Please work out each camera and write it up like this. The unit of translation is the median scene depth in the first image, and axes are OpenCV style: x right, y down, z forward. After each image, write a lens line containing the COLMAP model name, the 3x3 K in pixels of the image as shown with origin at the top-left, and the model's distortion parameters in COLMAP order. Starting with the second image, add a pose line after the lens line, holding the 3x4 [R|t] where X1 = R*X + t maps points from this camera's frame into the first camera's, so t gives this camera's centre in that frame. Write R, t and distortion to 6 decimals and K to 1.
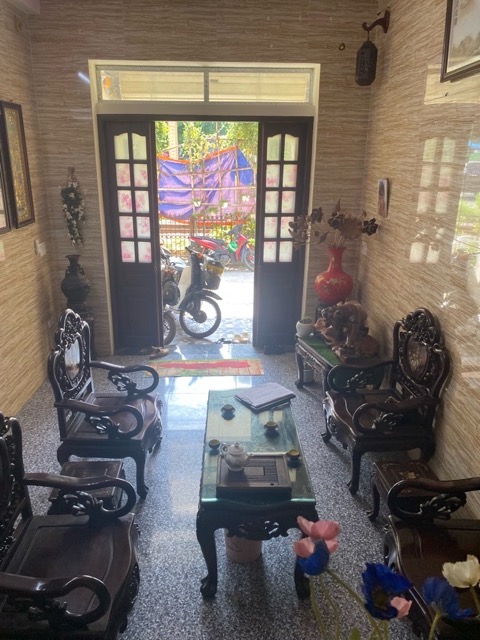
lens RADIAL K [[505.3, 0, 240.0], [0, 505.3, 320.0], [0, 0, 1]] dist [0.097999, -0.000466]
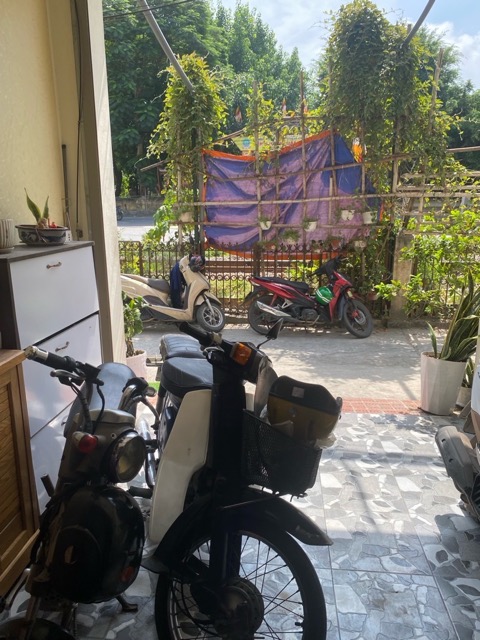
lens RADIAL K [[505.3, 0, 240.0], [0, 505.3, 320.0], [0, 0, 1]] dist [0.097999, -0.000466]
pose [[0.989222, 0.018049, -0.145310, -0.023551], [-0.029332, 0.996685, -0.075887, -0.066373], [0.143458, 0.079331, 0.986472, 0.397446]]
